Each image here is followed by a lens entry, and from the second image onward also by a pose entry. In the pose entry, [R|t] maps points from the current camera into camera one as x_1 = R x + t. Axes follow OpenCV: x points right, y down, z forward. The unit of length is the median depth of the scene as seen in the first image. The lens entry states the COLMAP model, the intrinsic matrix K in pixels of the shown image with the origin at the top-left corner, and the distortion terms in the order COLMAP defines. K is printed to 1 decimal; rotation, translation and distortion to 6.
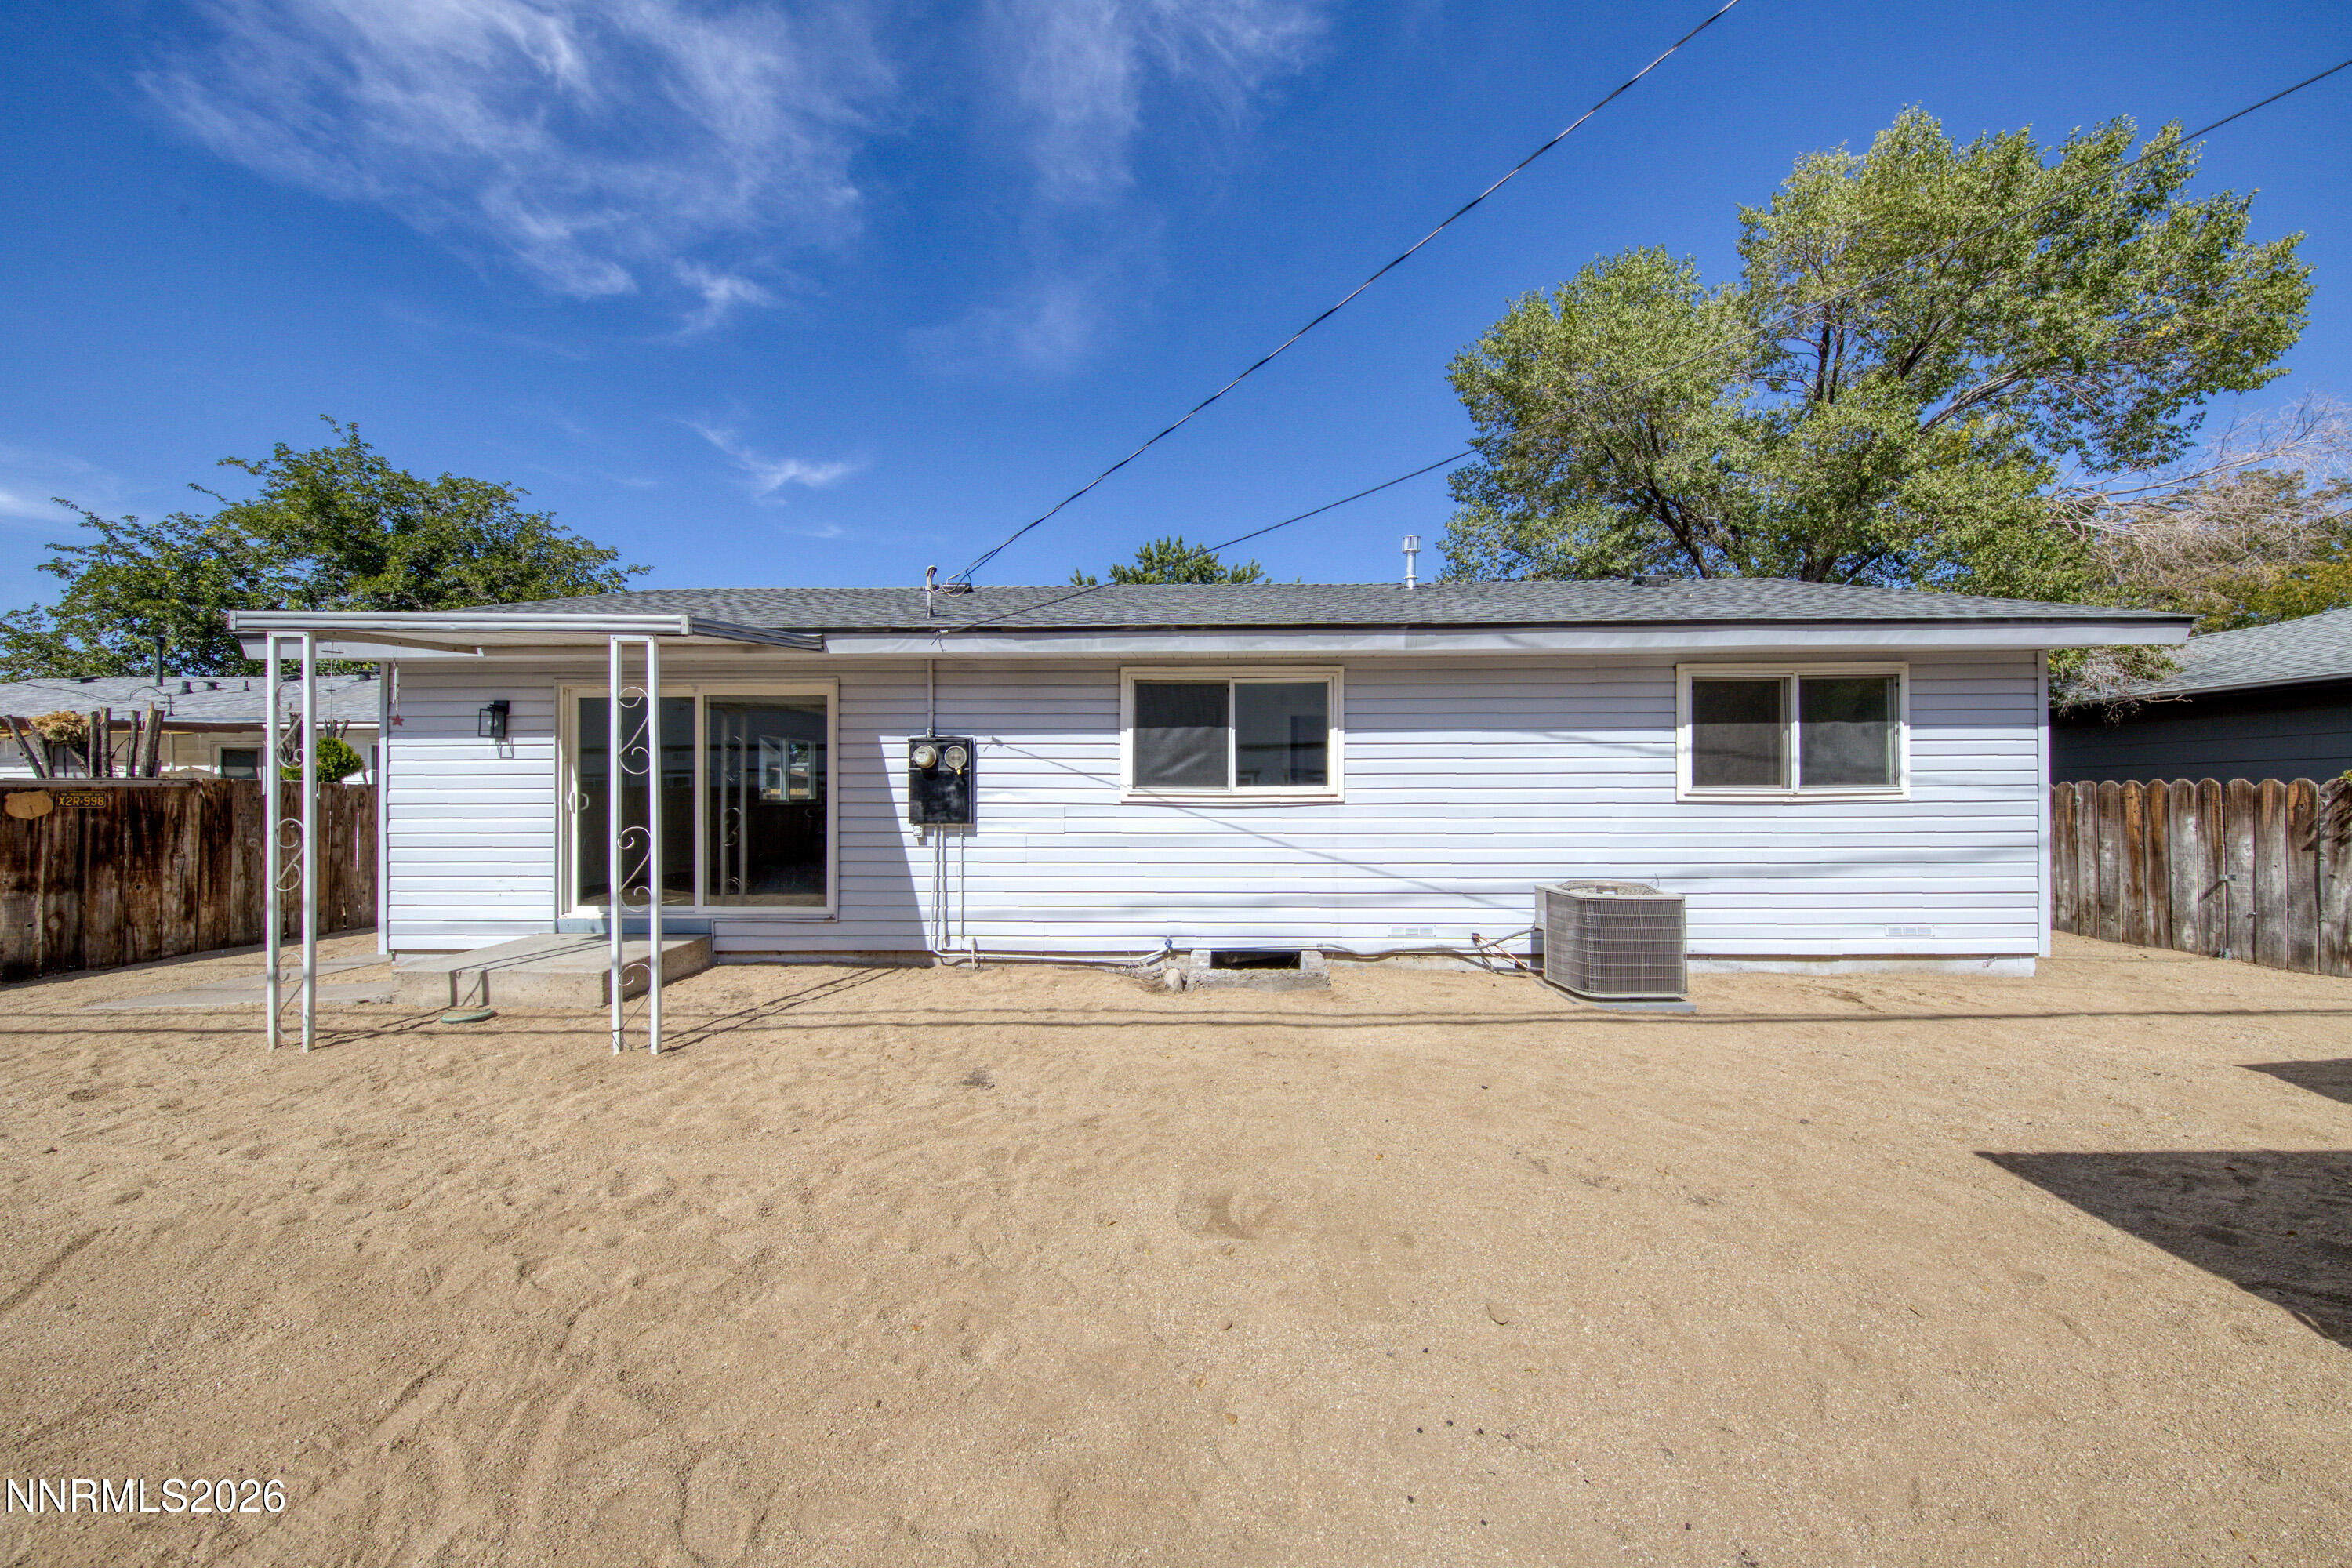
lens RADIAL K [[755.9, 0, 1176.6], [0, 755.9, 788.5], [0, 0, 1]] dist [-0.002135, -0.000421]
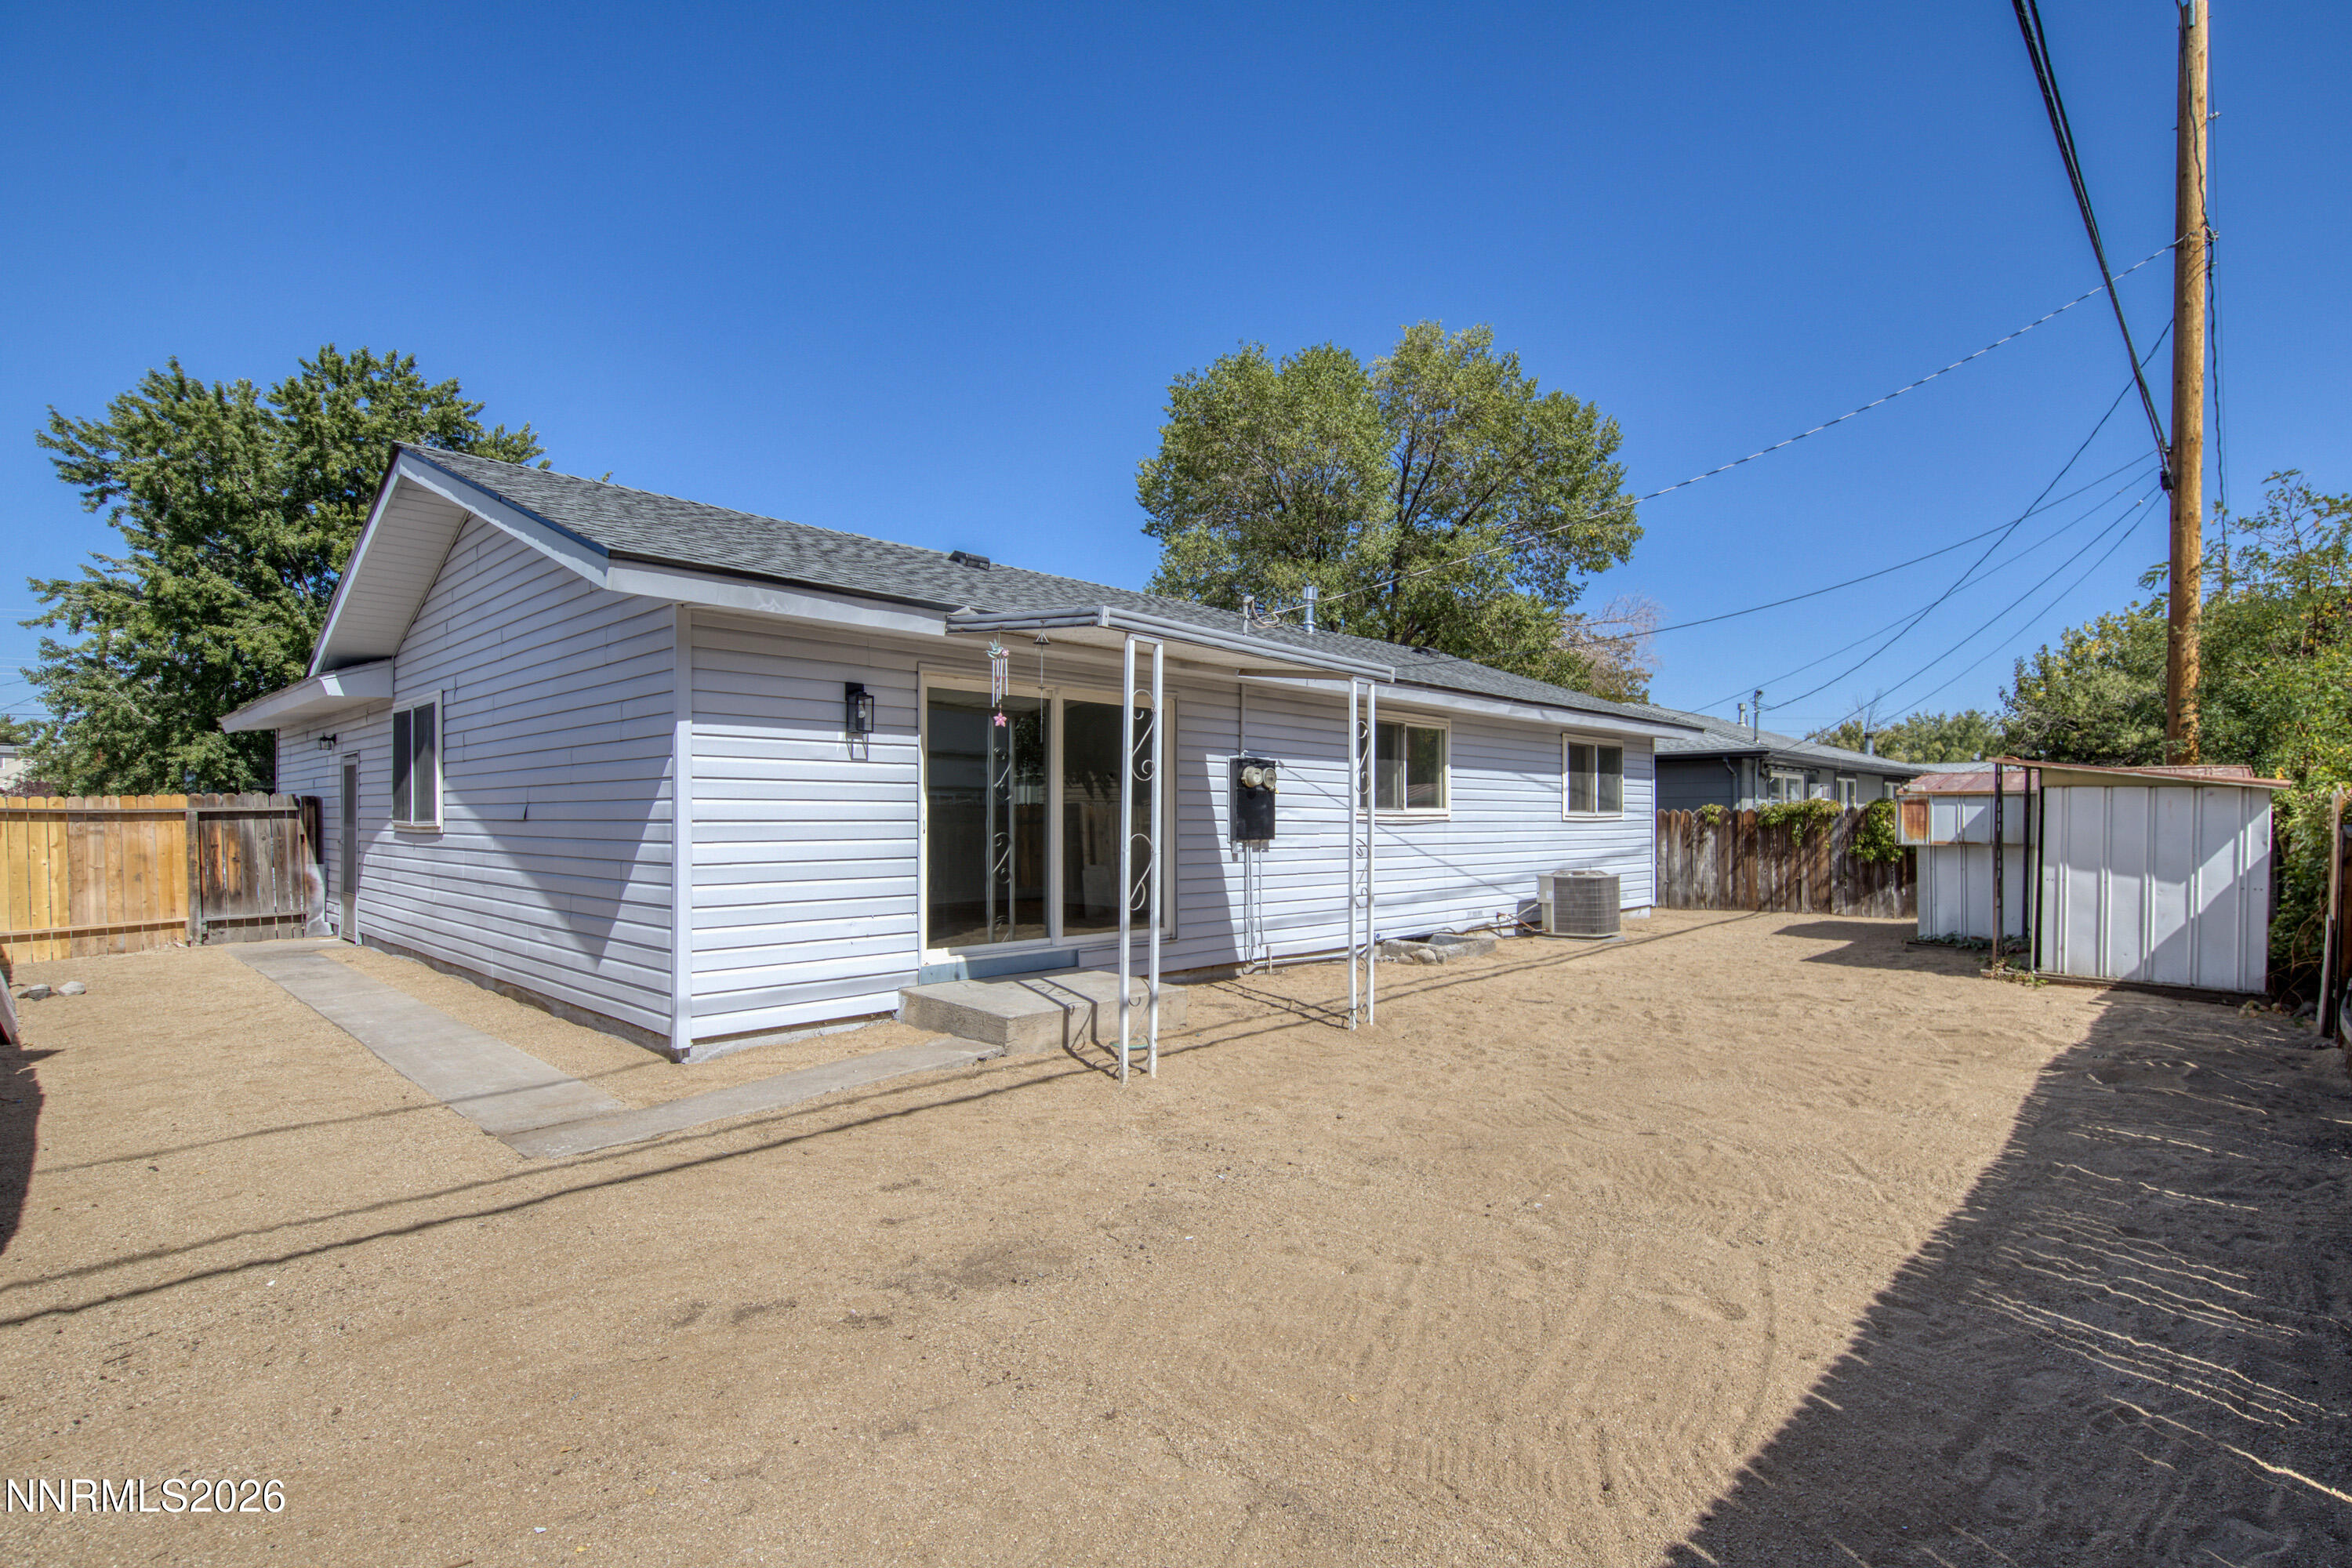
lens RADIAL K [[1102.8, 0, 1191.3], [0, 1102.8, 803.8], [0, 0, 1]] dist [-0.002866, -0.000128]
pose [[0.680115, 0.013225, 0.732986, -1.487903], [-0.012526, 0.999901, -0.006418, 0.006720], [-0.732998, -0.004817, 0.680213, 0.009346]]
